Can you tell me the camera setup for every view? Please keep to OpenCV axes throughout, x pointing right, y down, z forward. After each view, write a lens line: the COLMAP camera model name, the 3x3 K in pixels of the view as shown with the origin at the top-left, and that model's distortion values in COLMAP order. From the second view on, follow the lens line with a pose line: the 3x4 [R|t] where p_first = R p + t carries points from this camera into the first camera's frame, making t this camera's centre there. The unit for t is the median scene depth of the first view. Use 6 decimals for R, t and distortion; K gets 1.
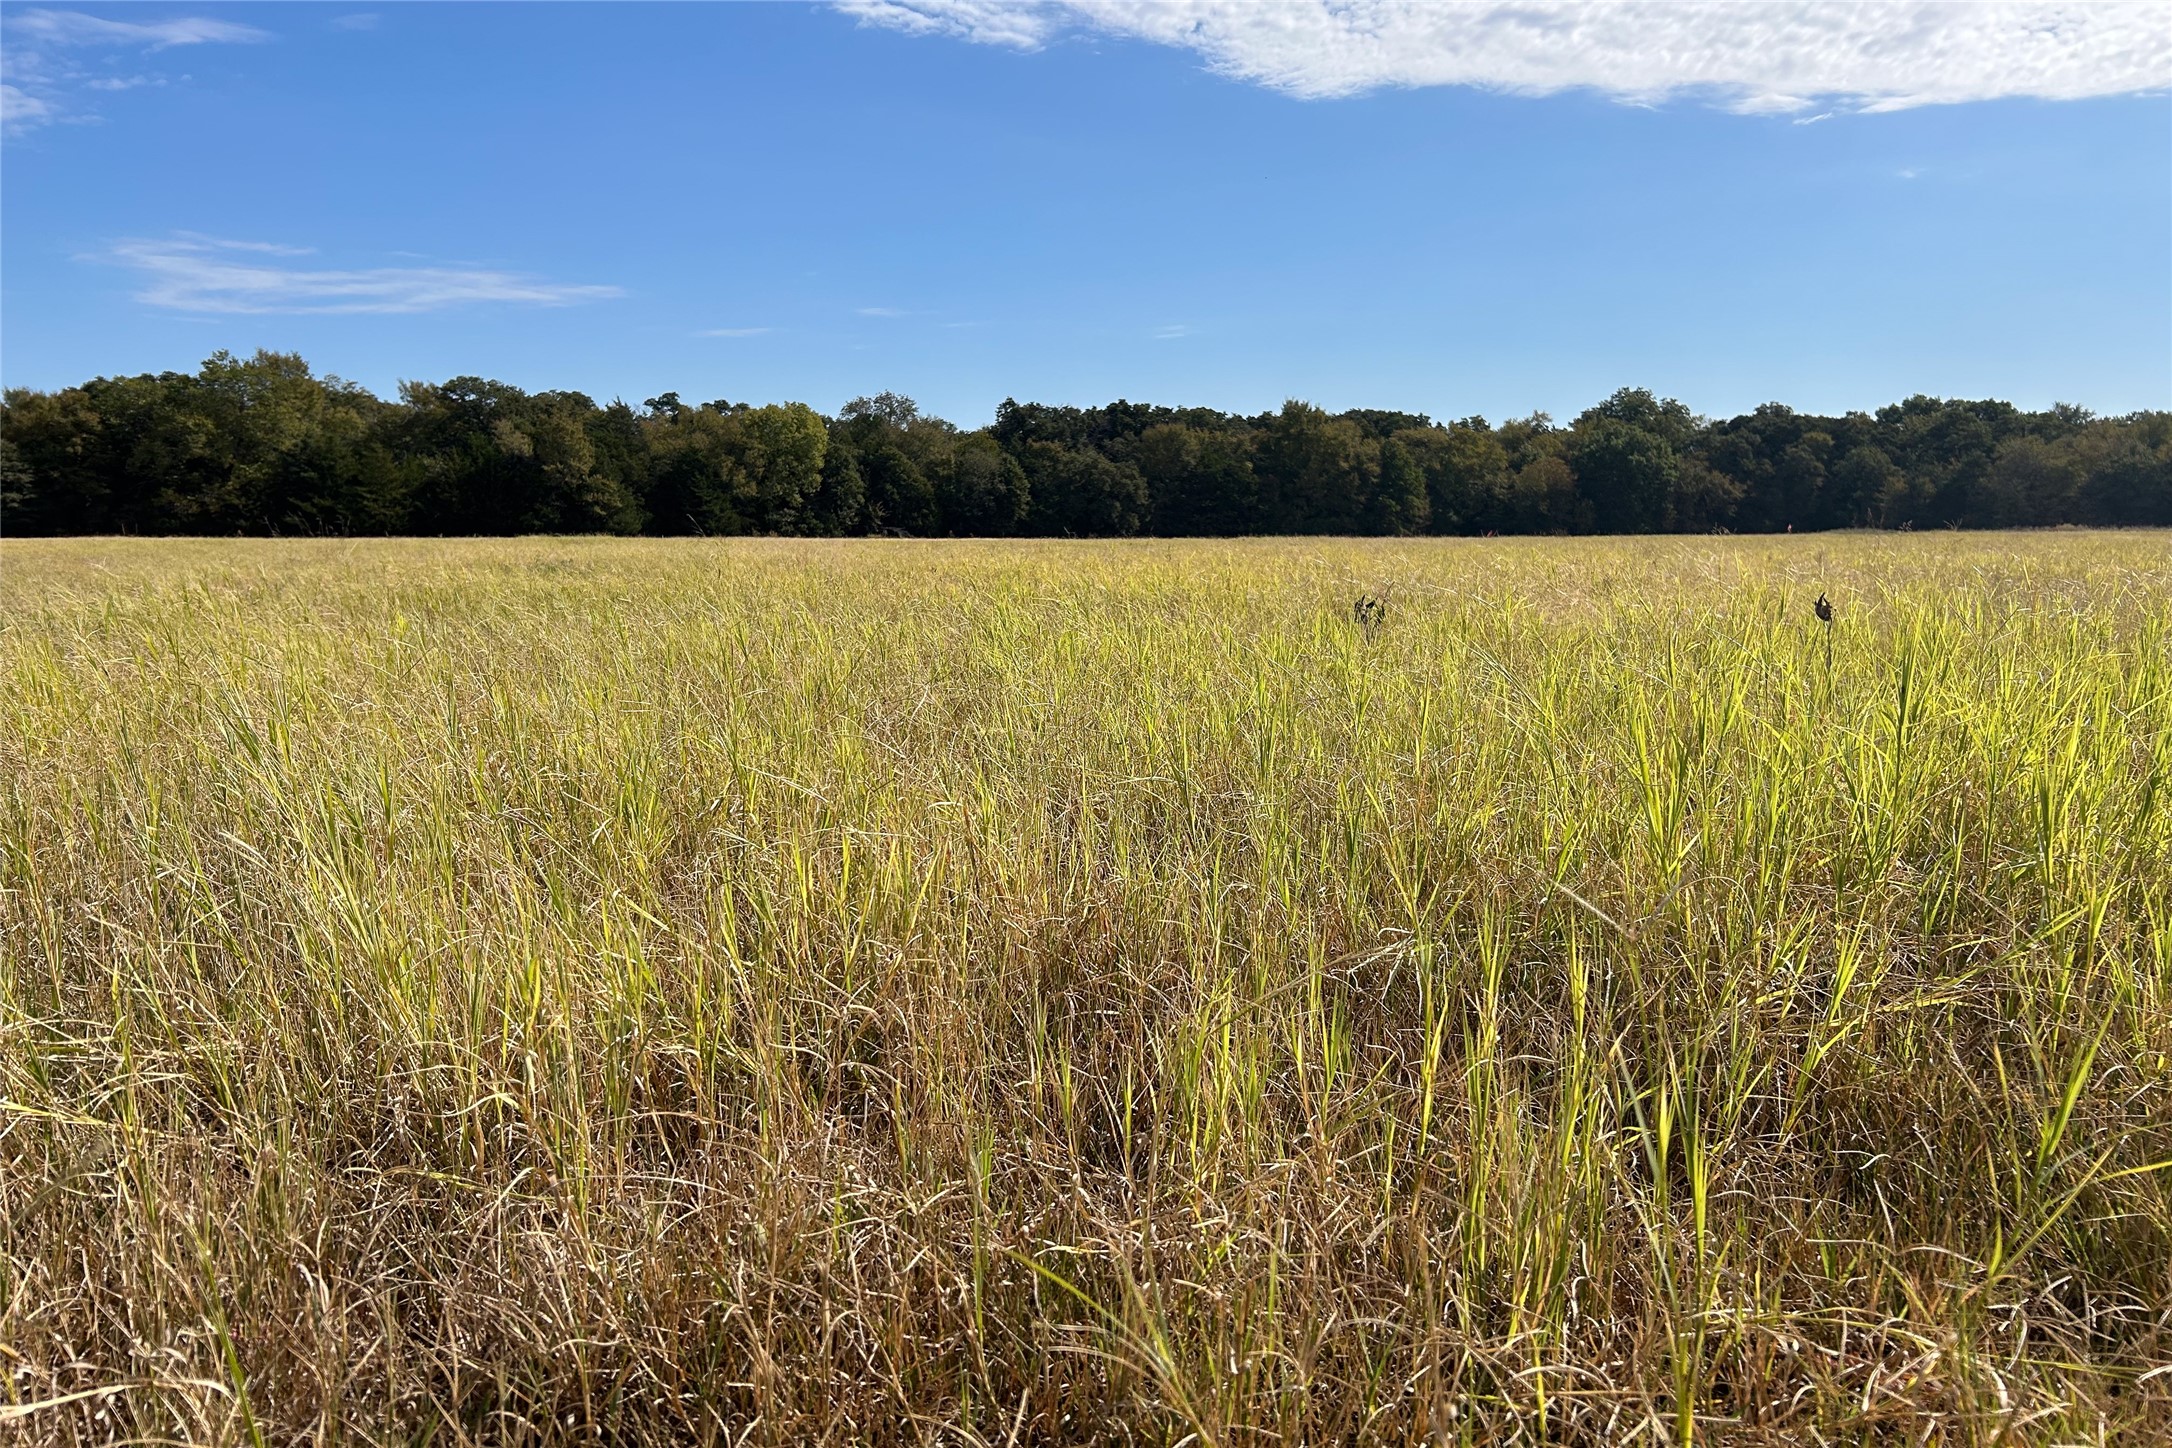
lens RADIAL K [[1720.3, 0, 1086.6], [0, 1720.3, 743.2], [0, 0, 1]] dist [0.121390, -0.113159]
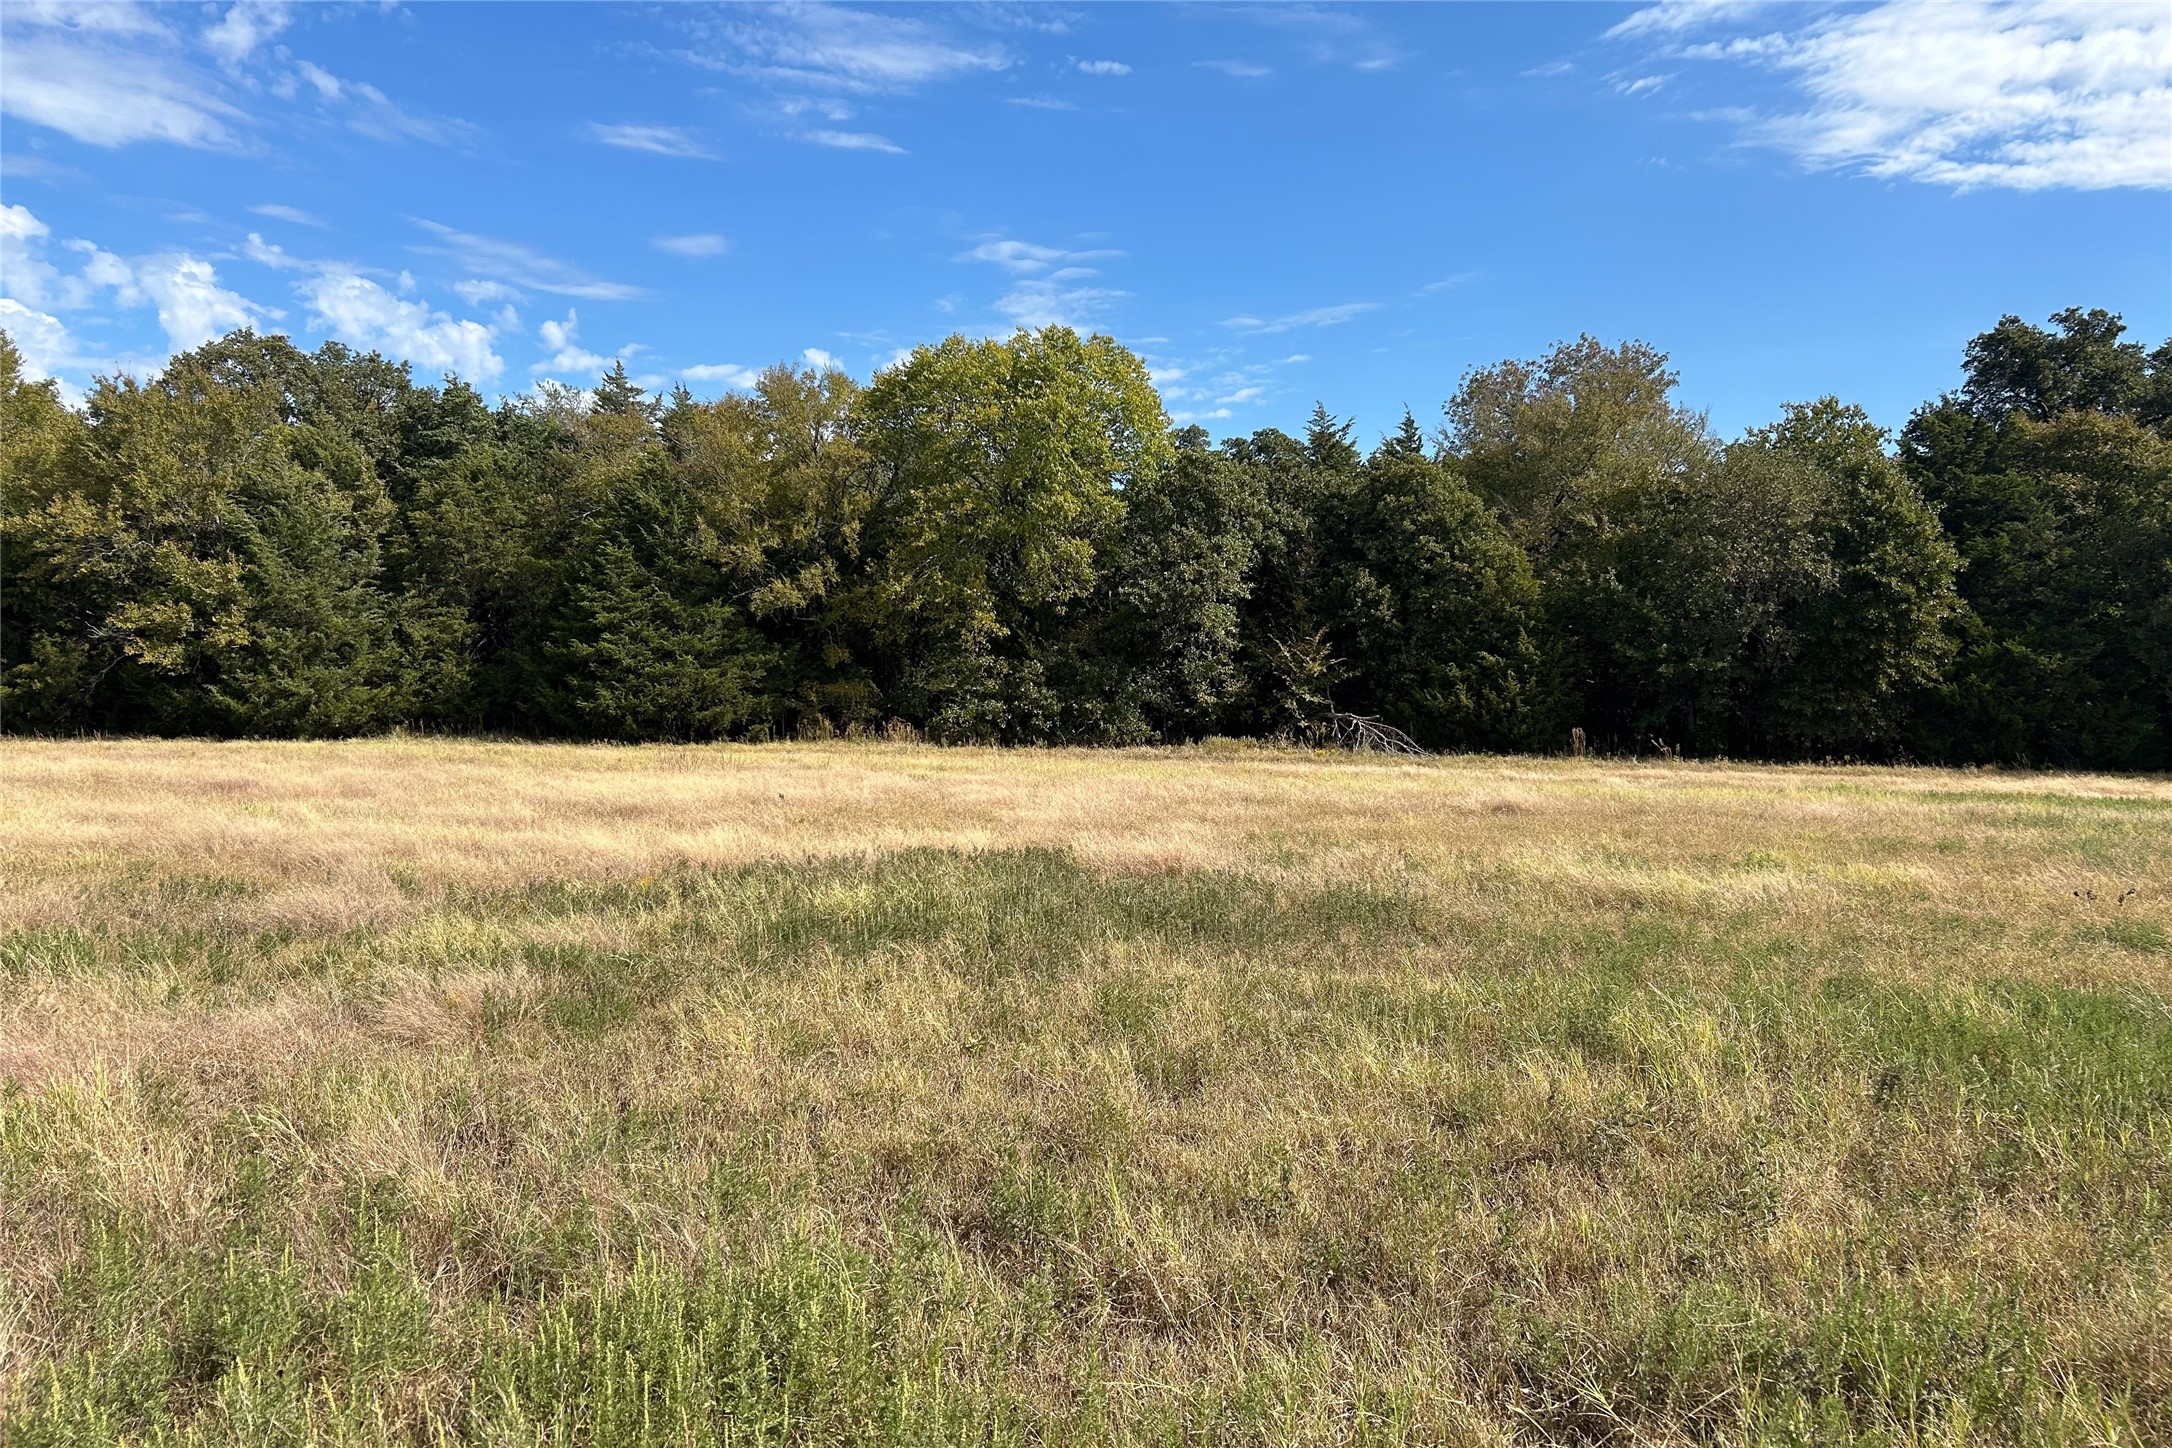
lens RADIAL K [[1720.3, 0, 1058.4], [0, 1720.3, 679.4], [0, 0, 1]] dist [0.121390, -0.113159]
pose [[0.763504, -0.003286, -0.645795, 0.034918], [-0.093124, 0.988976, -0.115130, -0.090956], [0.639053, 0.148041, 0.754781, 0.731393]]
